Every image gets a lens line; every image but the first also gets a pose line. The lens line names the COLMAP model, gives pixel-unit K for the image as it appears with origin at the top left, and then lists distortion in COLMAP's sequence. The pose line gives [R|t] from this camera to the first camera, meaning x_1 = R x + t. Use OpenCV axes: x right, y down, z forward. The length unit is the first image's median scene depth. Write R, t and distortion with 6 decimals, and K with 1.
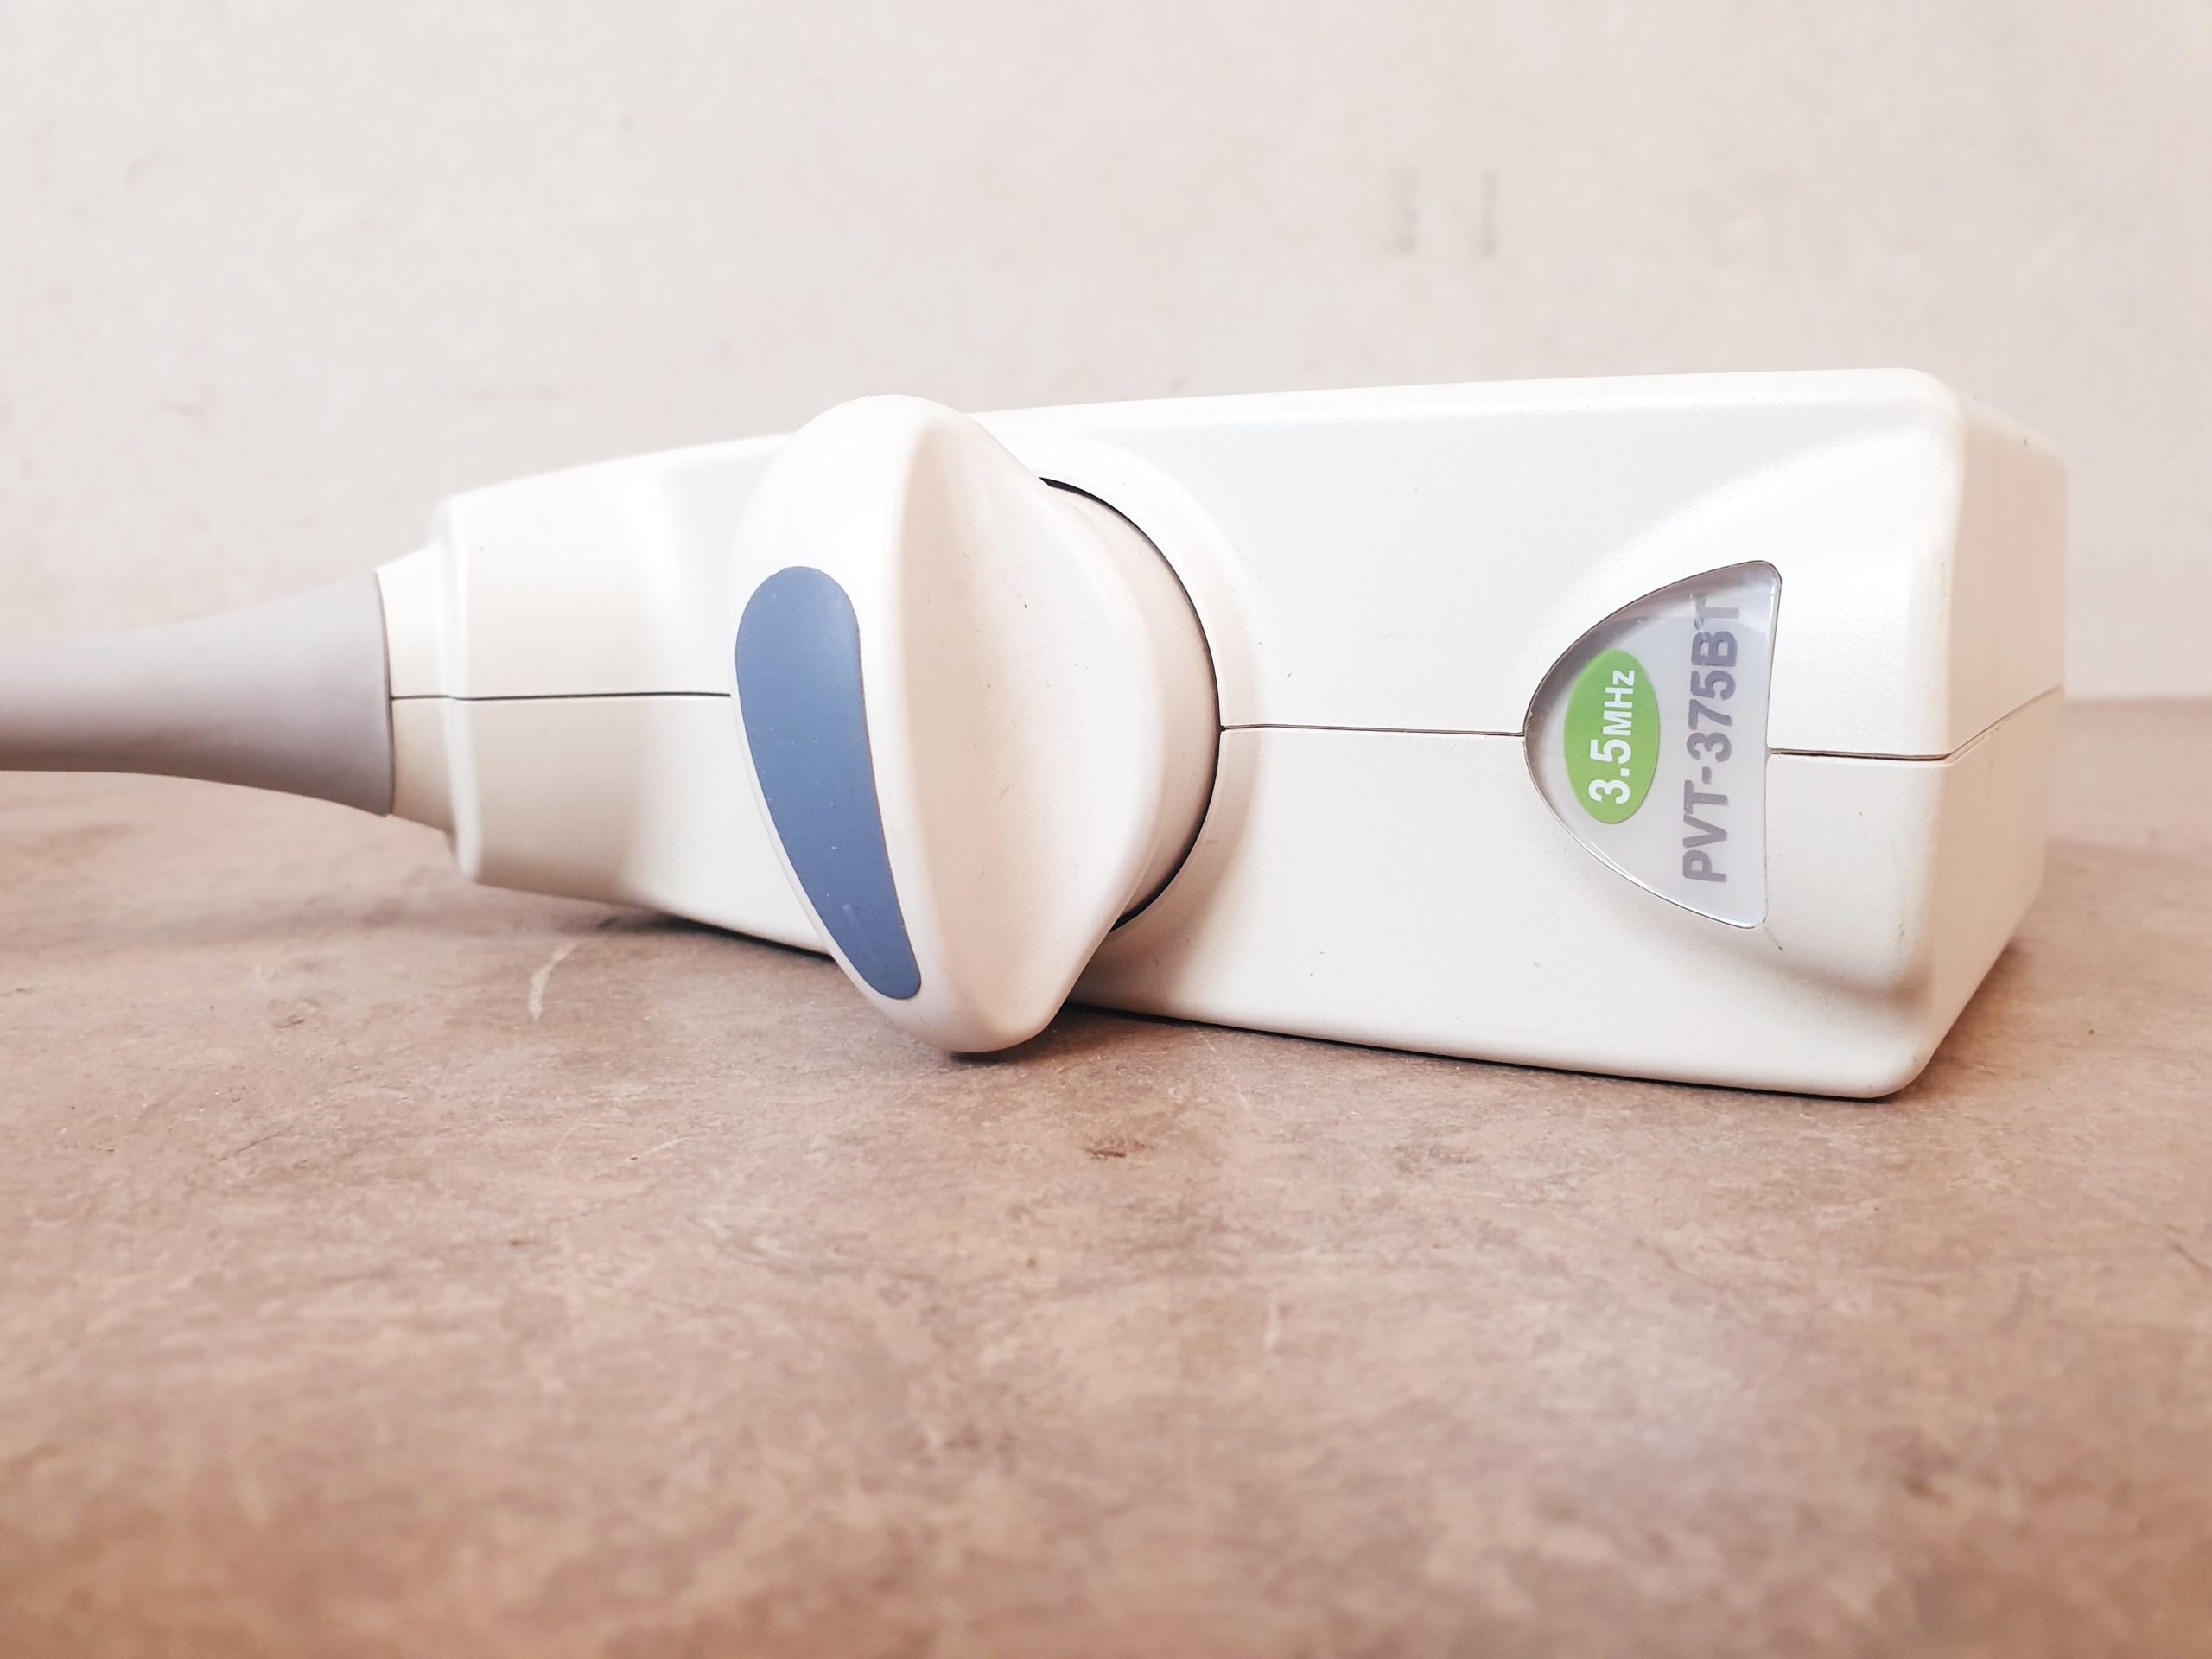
lens RADIAL K [[1817.3, 0, 1104.4], [0, 1817.3, 832.9], [0, 0, 1]] dist [0.004760, -0.009569]
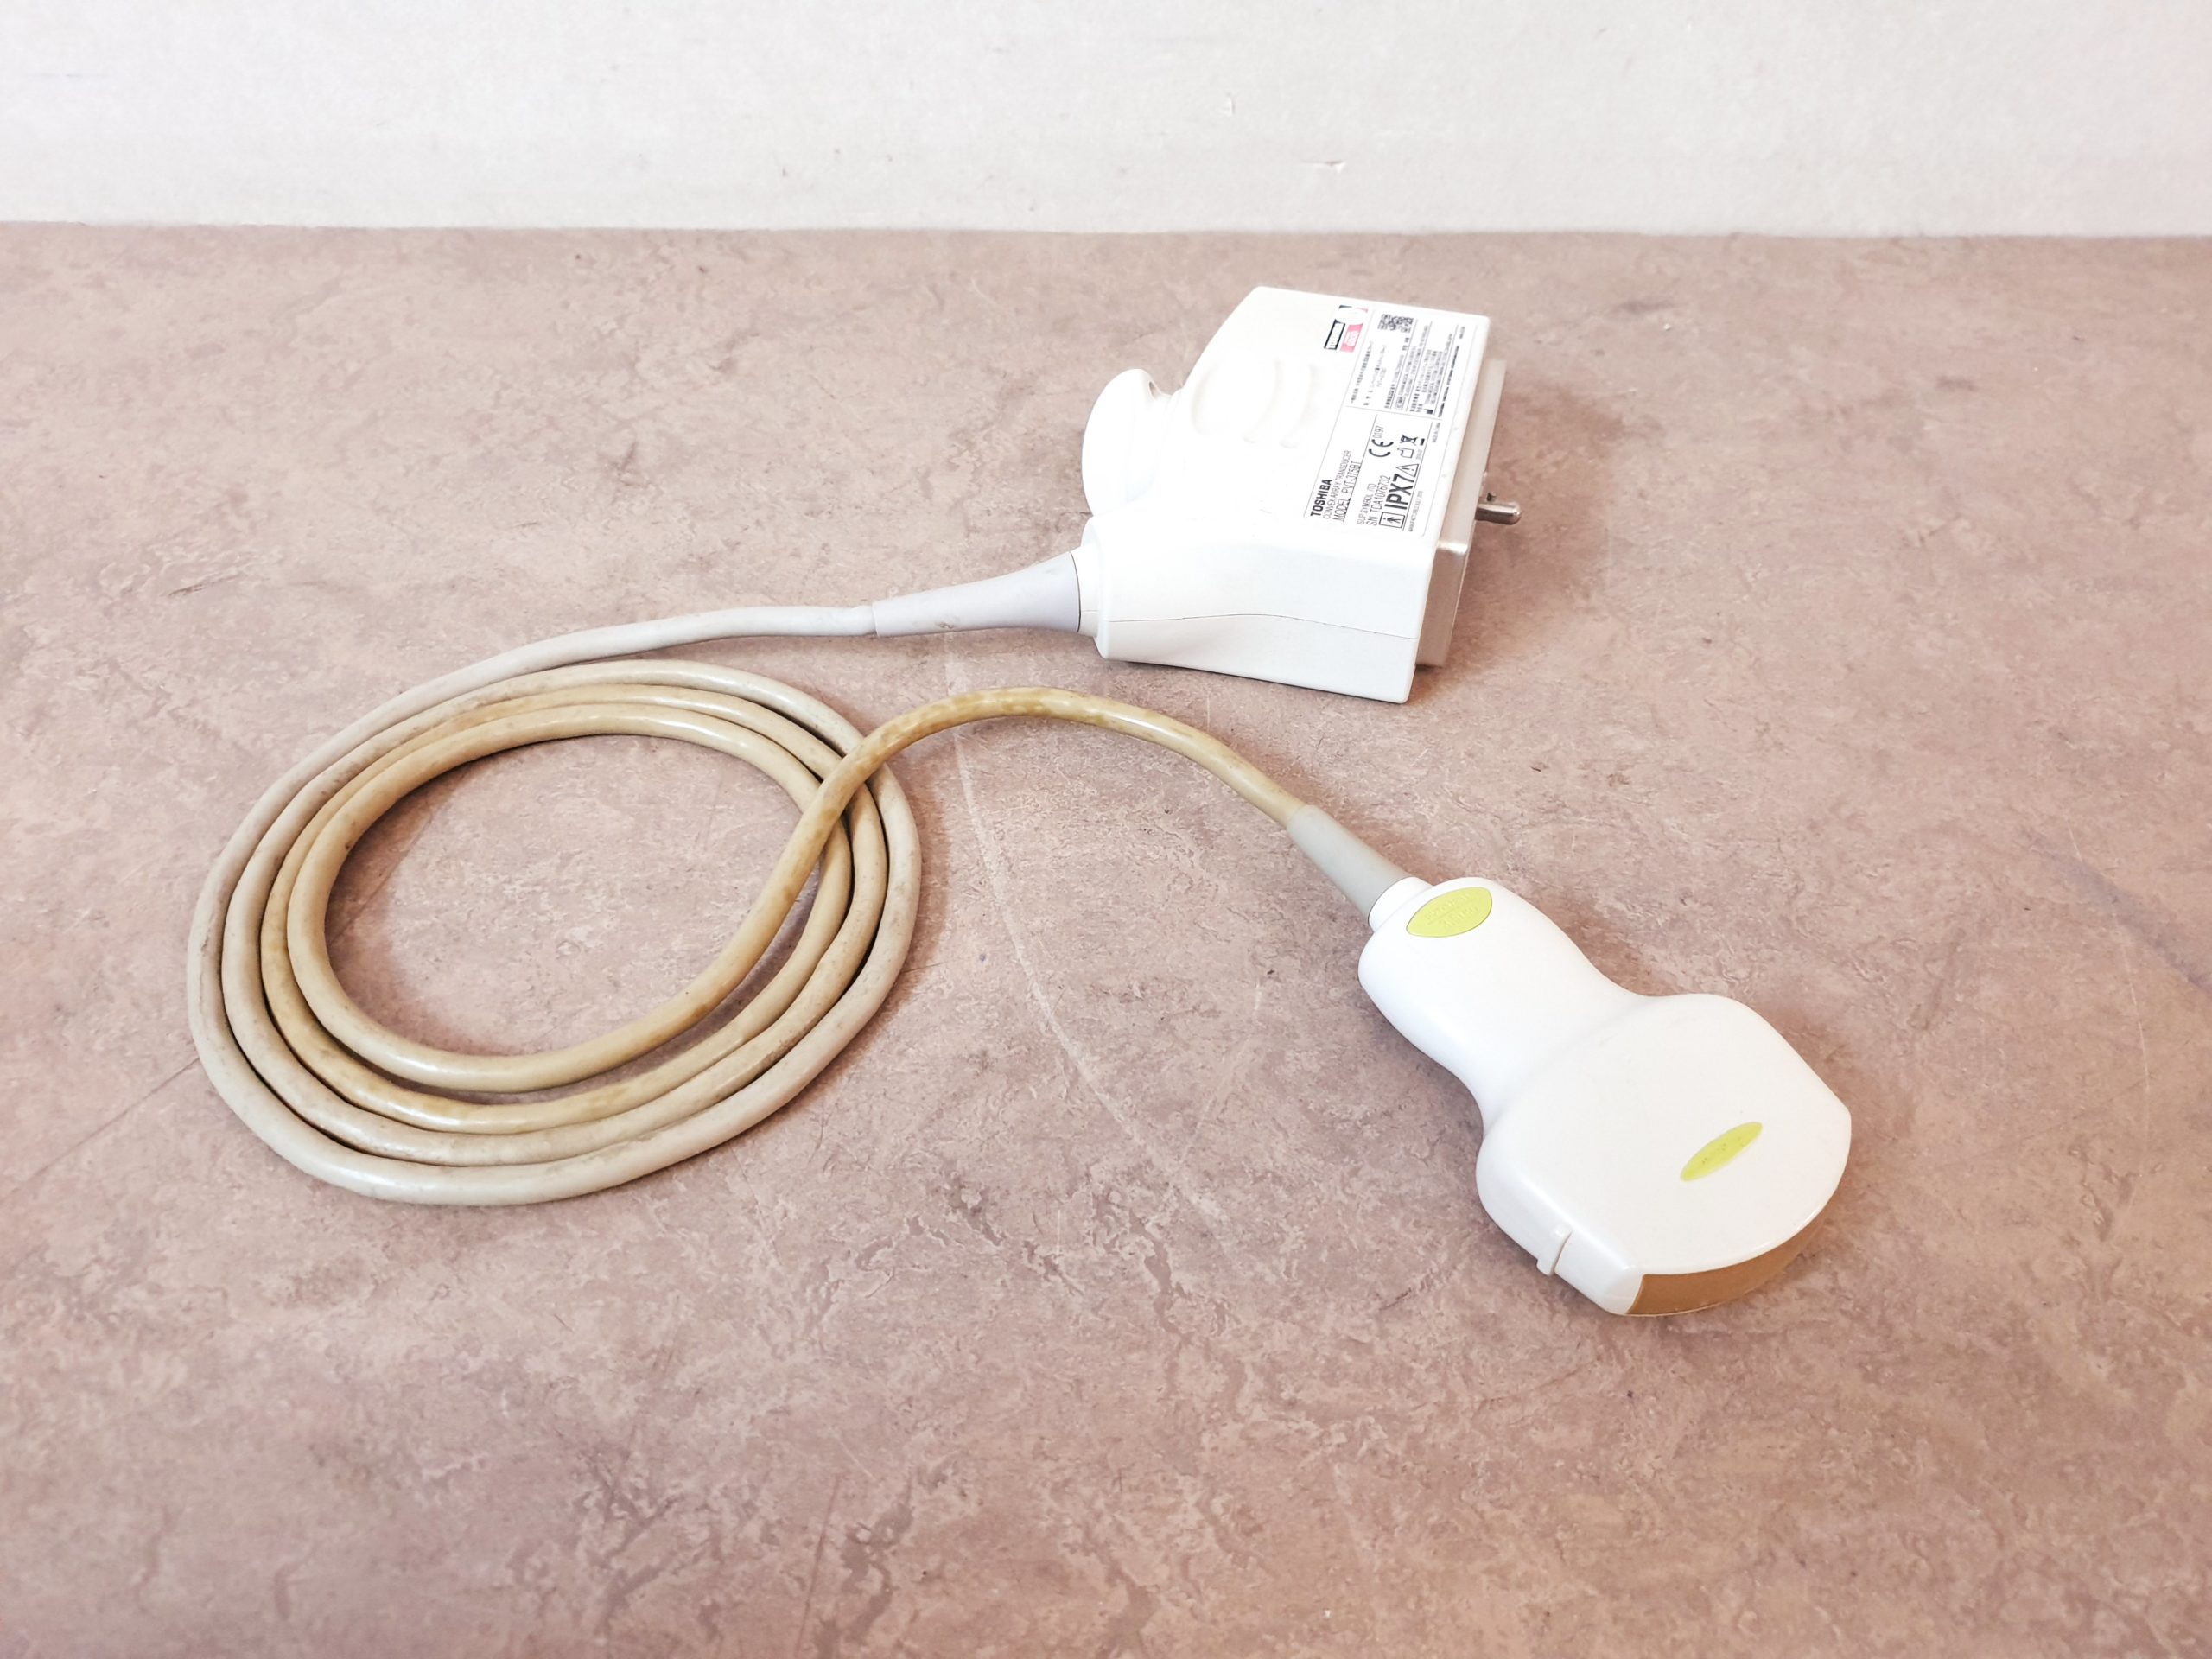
lens RADIAL K [[1817.3, 0, 1093.8], [0, 1817.3, 823.6], [0, 0, 1]] dist [0.004760, -0.009569]
pose [[0.989511, 0.111658, -0.091656, -0.708322], [-0.038776, 0.816491, 0.576054, -2.418181], [0.139158, -0.566458, 0.812257, -2.988318]]
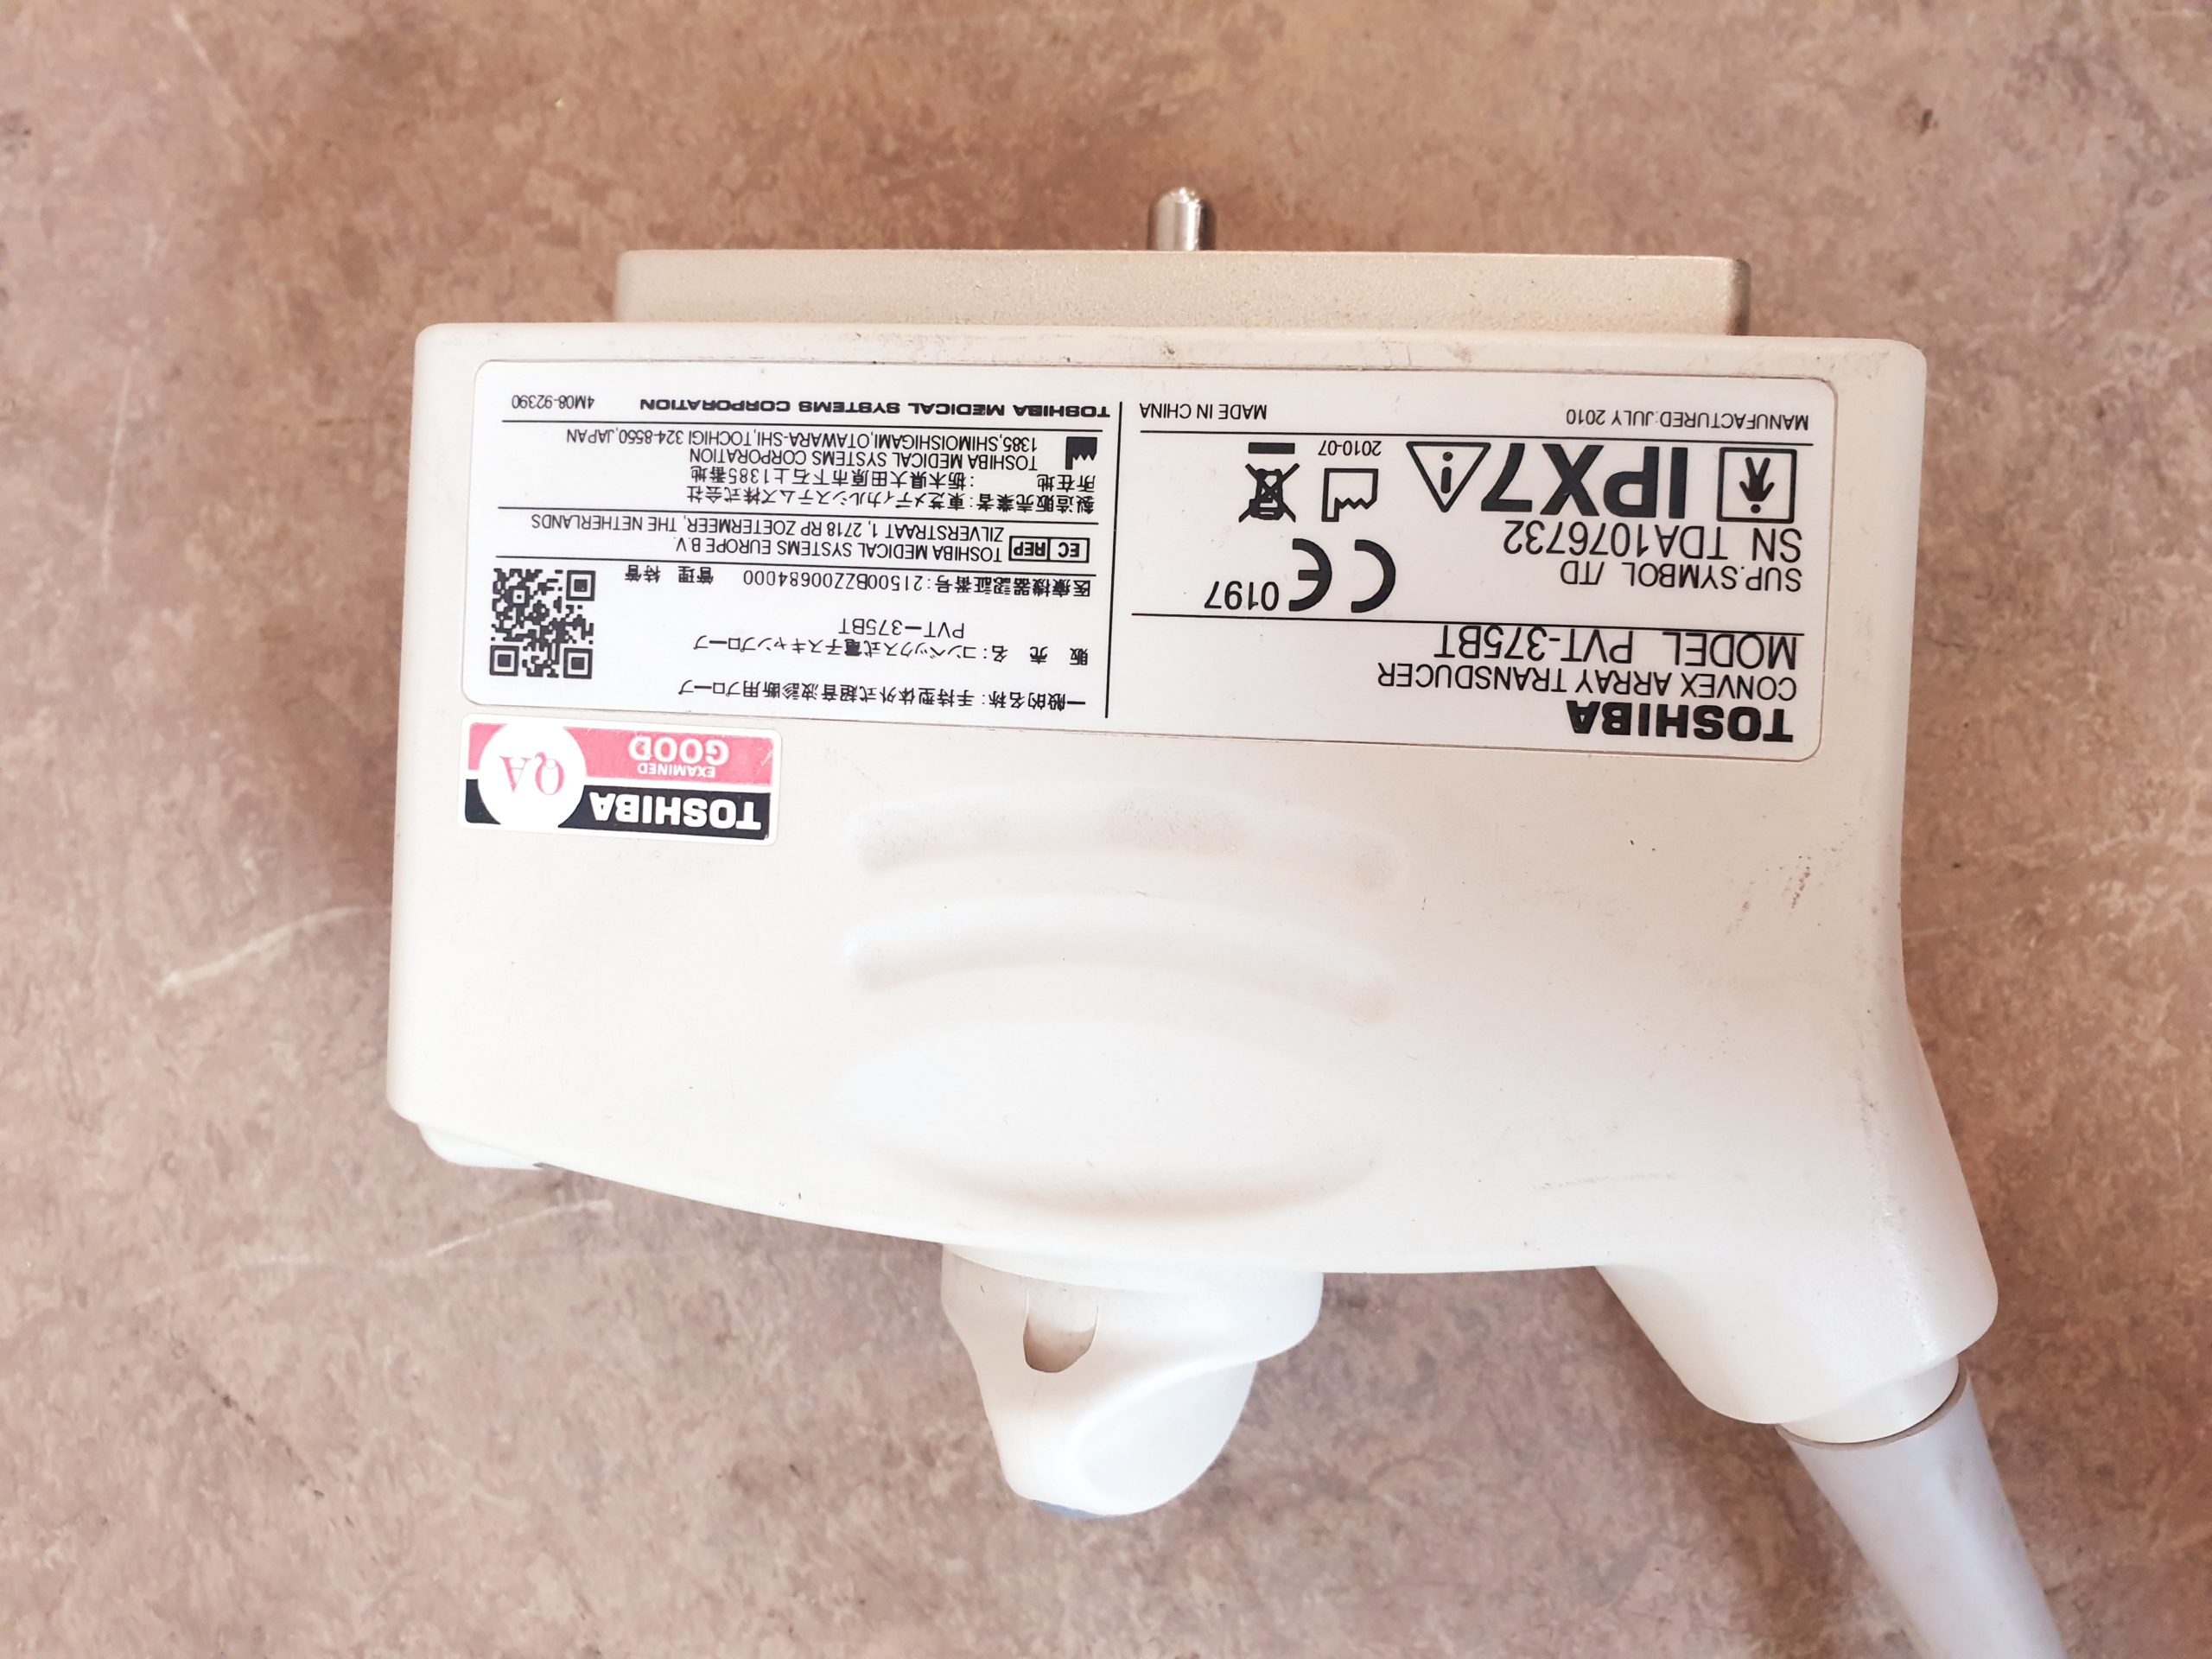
lens RADIAL K [[1817.3, 0, 1107.7], [0, 1817.3, 824.3], [0, 0, 1]] dist [0.004760, -0.009569]
pose [[-0.077867, -0.996918, 0.009546, -0.711921], [0.278625, -0.012567, 0.960318, -1.950949], [-0.957238, 0.077437, 0.278745, 1.557861]]
